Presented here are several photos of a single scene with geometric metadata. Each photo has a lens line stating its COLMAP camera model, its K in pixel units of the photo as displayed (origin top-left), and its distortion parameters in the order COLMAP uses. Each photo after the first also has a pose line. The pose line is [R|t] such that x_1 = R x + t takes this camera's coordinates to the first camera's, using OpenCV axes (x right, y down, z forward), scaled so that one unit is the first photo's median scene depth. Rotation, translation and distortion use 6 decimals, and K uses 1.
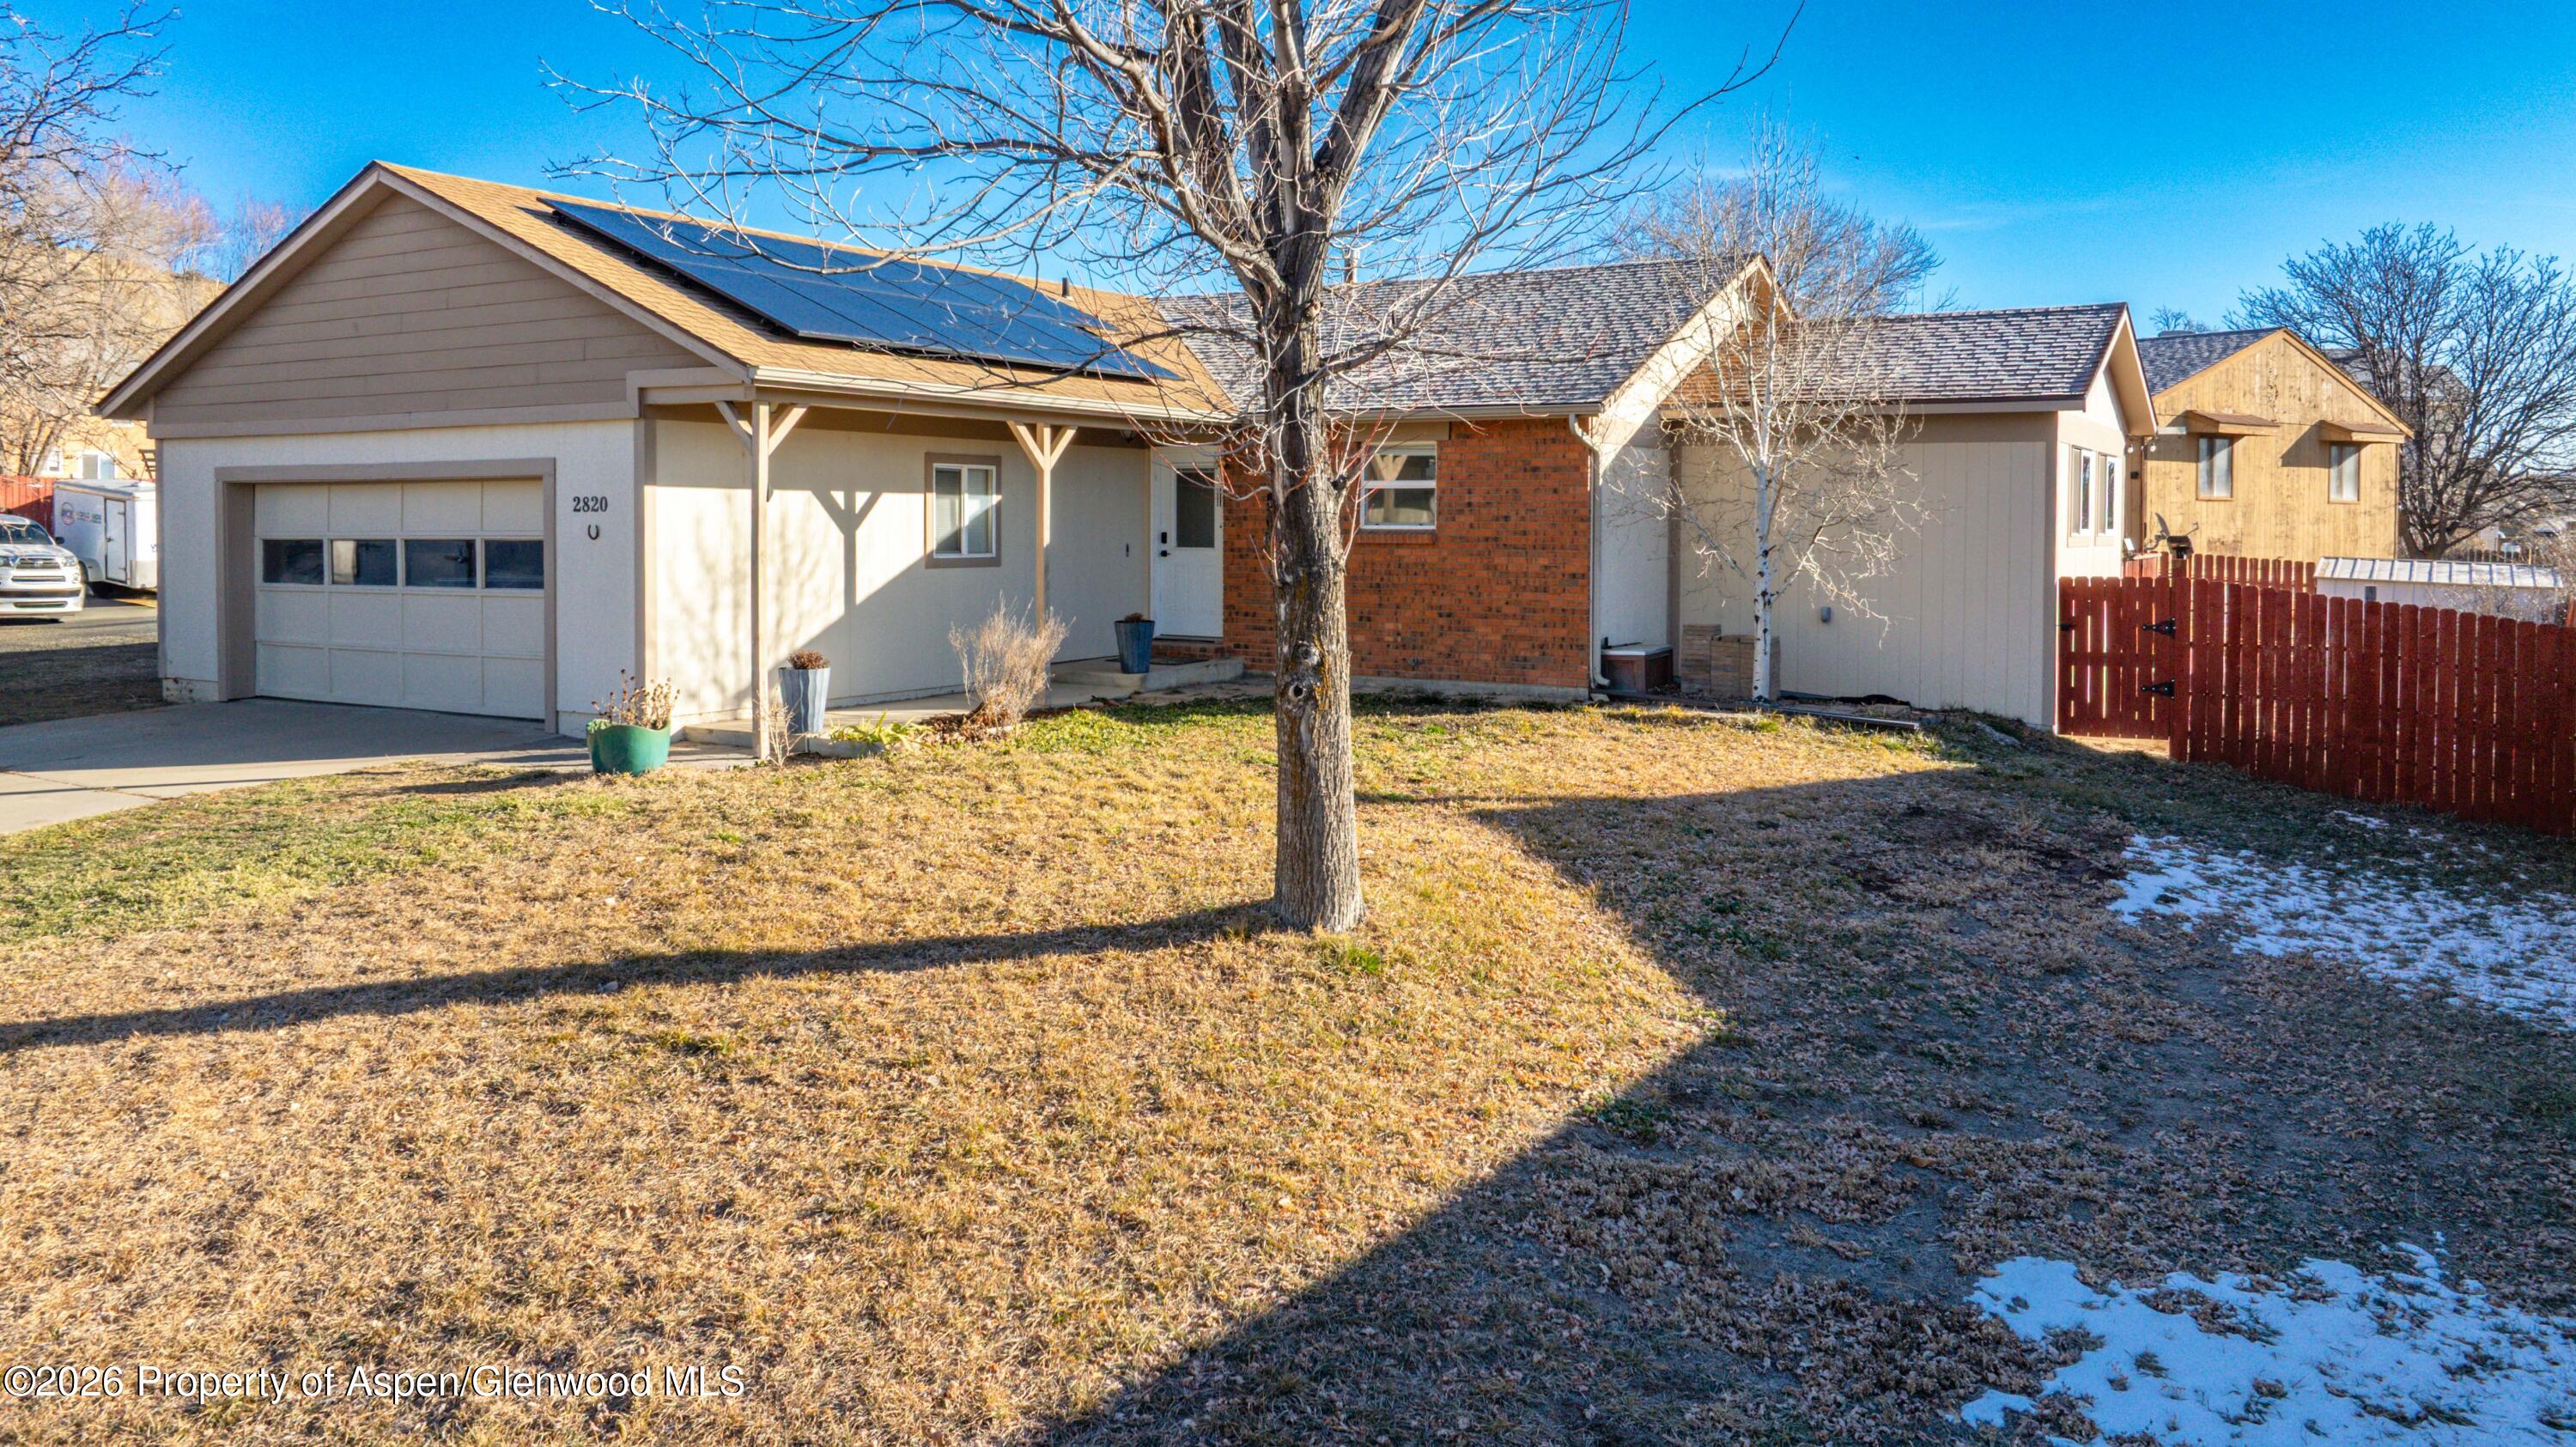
lens RADIAL K [[1760.2, 0, 1283.6], [0, 1760.2, 593.5], [0, 0, 1]] dist [-0.005634, -0.020491]
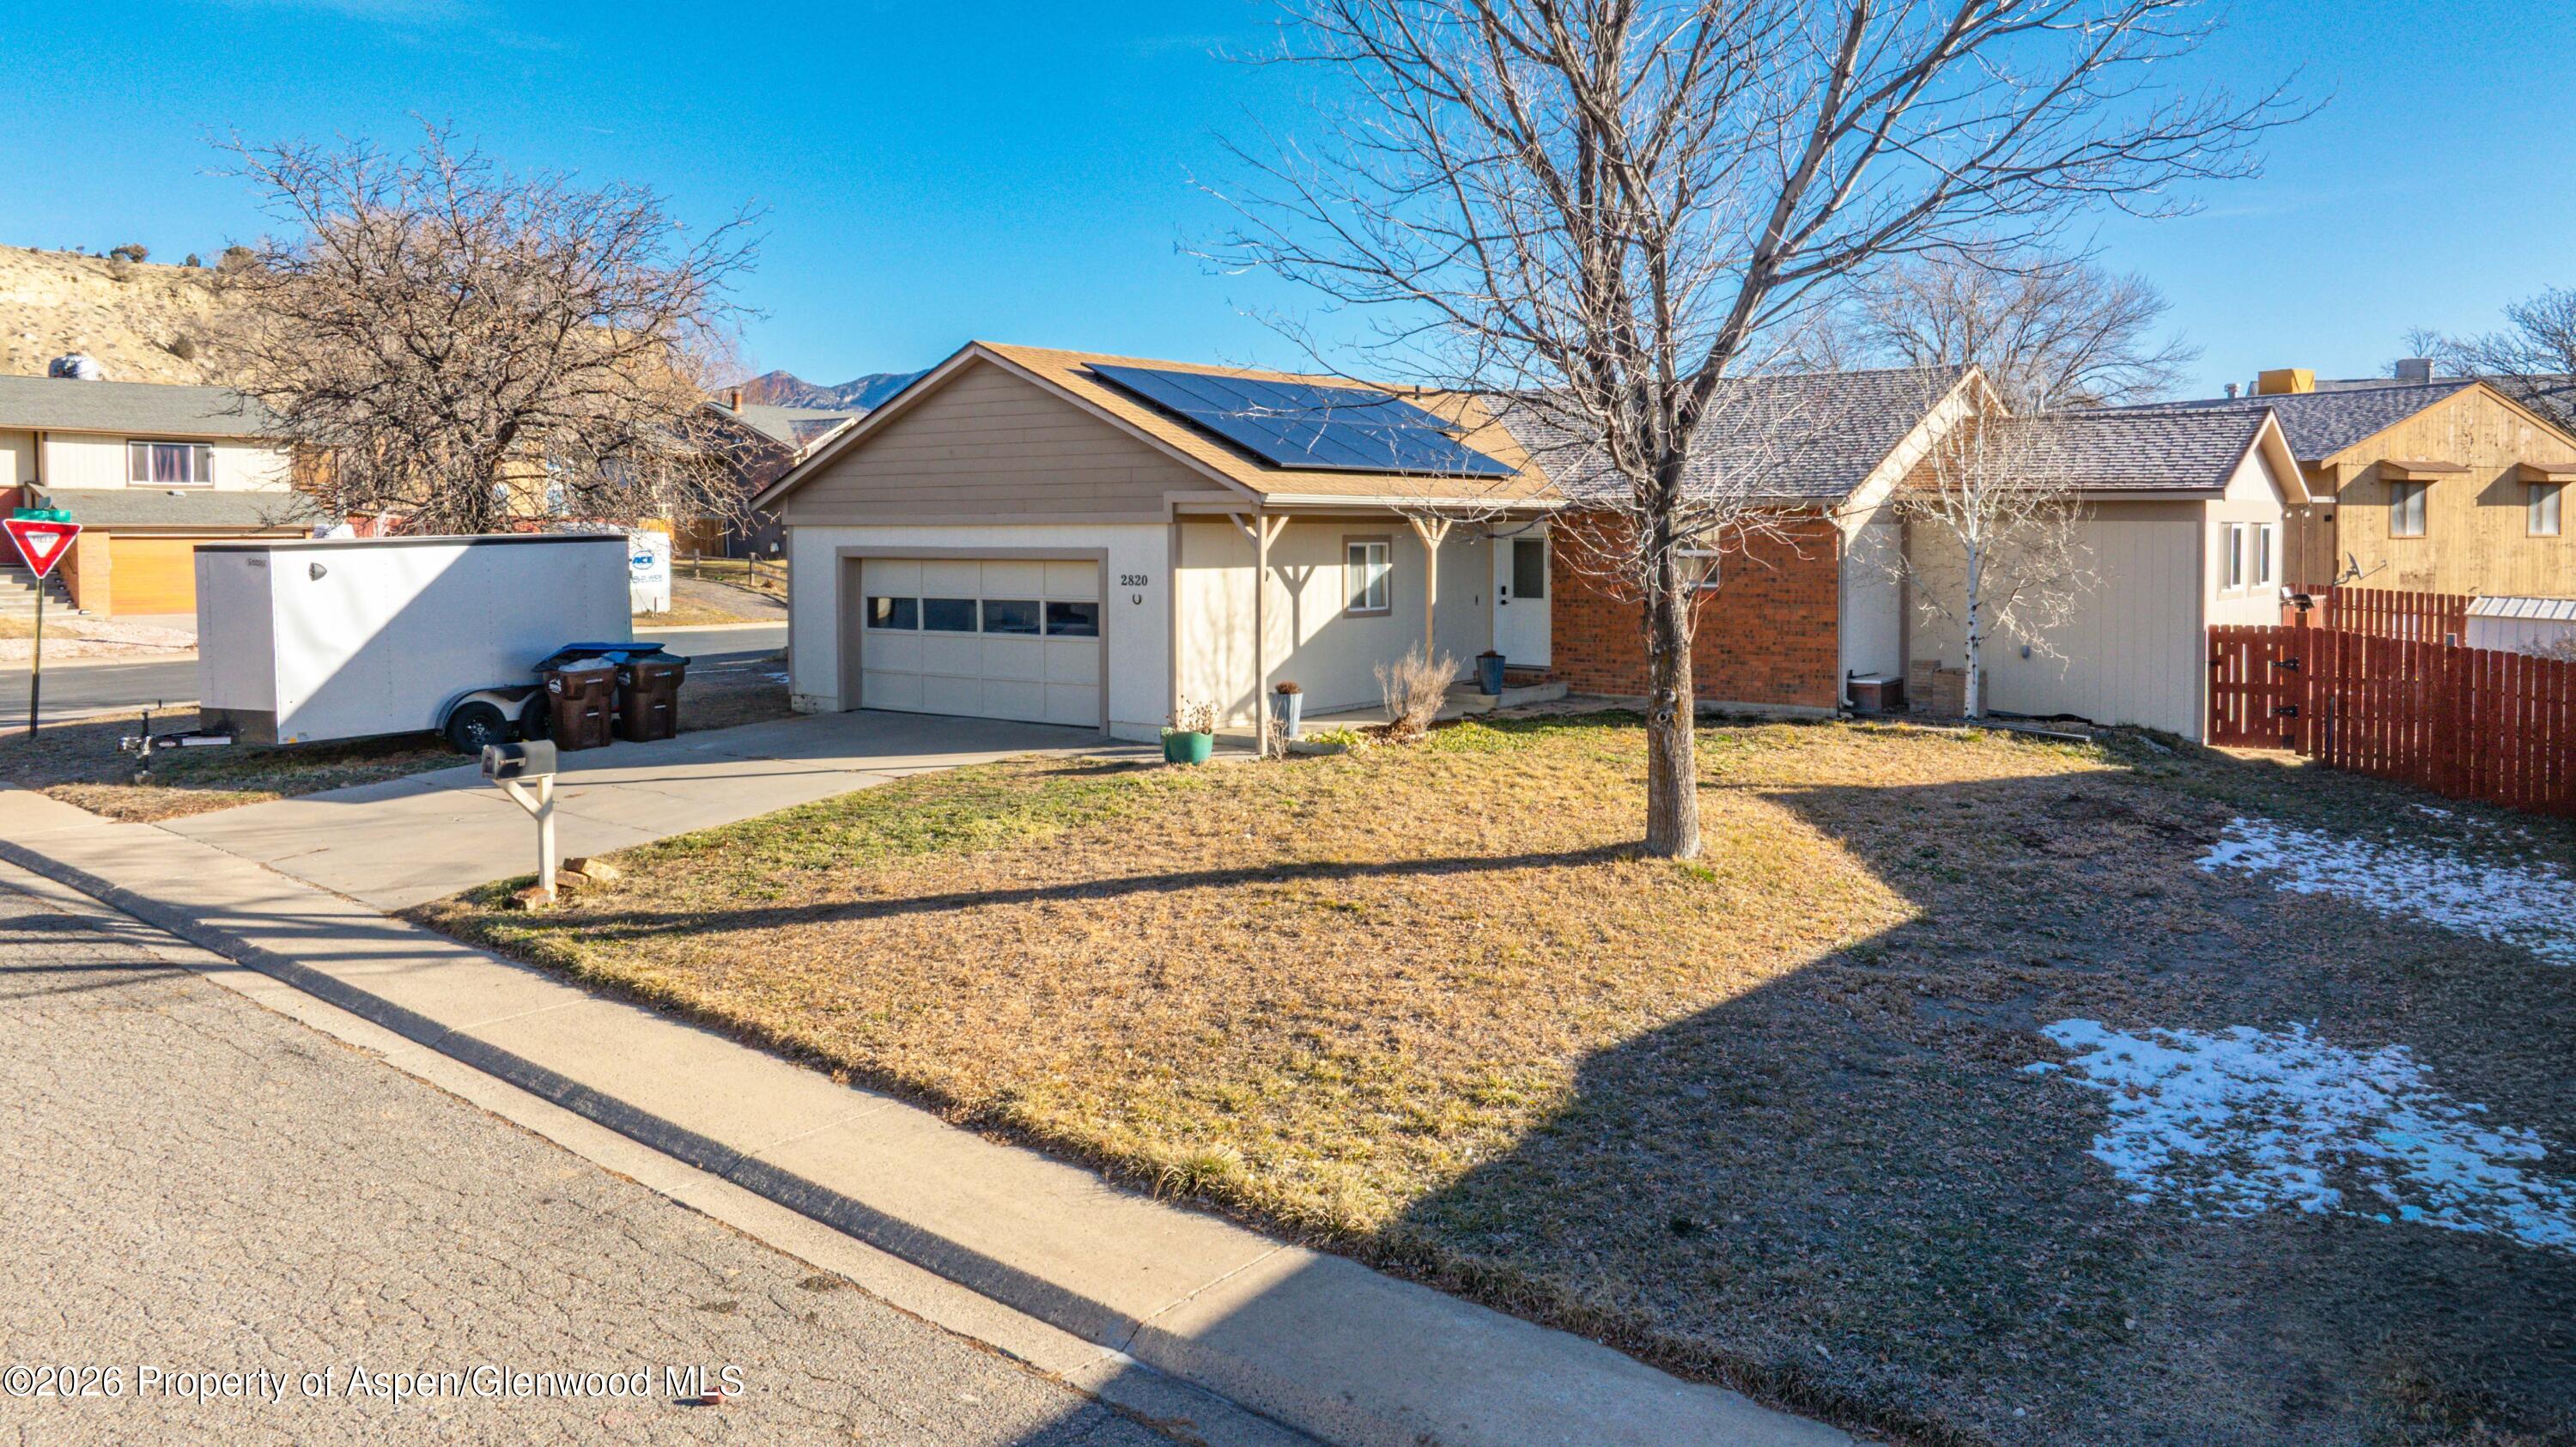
lens RADIAL K [[1760.2, 0, 1283.6], [0, 1760.2, 593.5], [0, 0, 1]] dist [-0.005634, -0.020491]
pose [[0.991289, -0.002585, -0.131678, -0.079790], [0.002369, 0.999996, -0.001795, -0.037528], [0.131682, 0.001468, 0.991291, -0.448339]]
